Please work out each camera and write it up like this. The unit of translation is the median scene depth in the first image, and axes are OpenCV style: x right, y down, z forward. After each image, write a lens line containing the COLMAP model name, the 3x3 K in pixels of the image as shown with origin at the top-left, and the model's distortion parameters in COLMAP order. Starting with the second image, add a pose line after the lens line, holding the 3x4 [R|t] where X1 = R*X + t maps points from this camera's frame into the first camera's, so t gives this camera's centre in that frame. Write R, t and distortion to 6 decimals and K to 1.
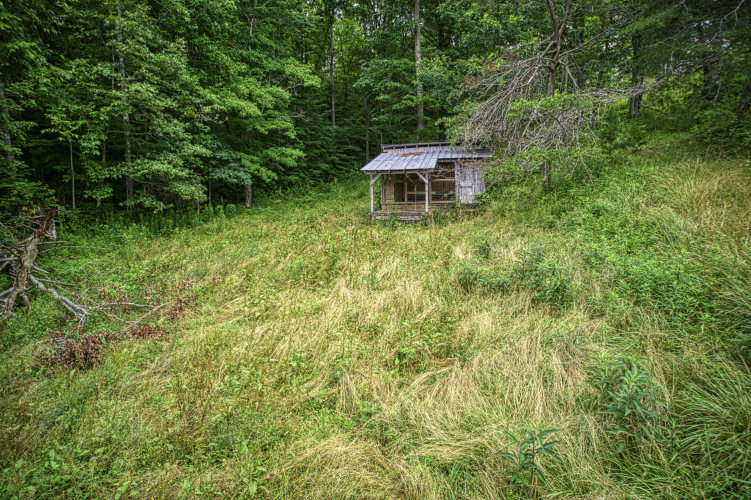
lens RADIAL K [[475.9, 0, 375.4], [0, 475.9, 248.2], [0, 0, 1]] dist [0.003003, -0.002458]
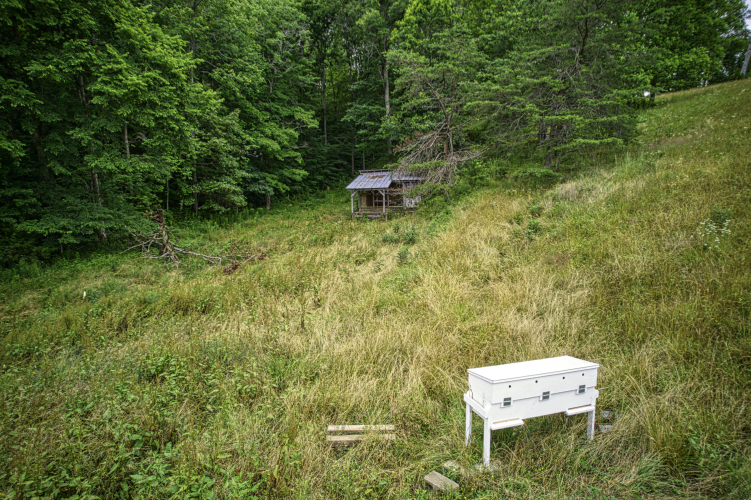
lens RADIAL K [[475.9, 0, 375.4], [0, 475.9, 251.9], [0, 0, 1]] dist [0.003003, -0.002458]
pose [[0.999743, -0.004202, 0.022267, 0.028999], [0.004047, 0.999967, 0.006988, 0.041205], [-0.022295, -0.006896, 0.999728, -0.555849]]
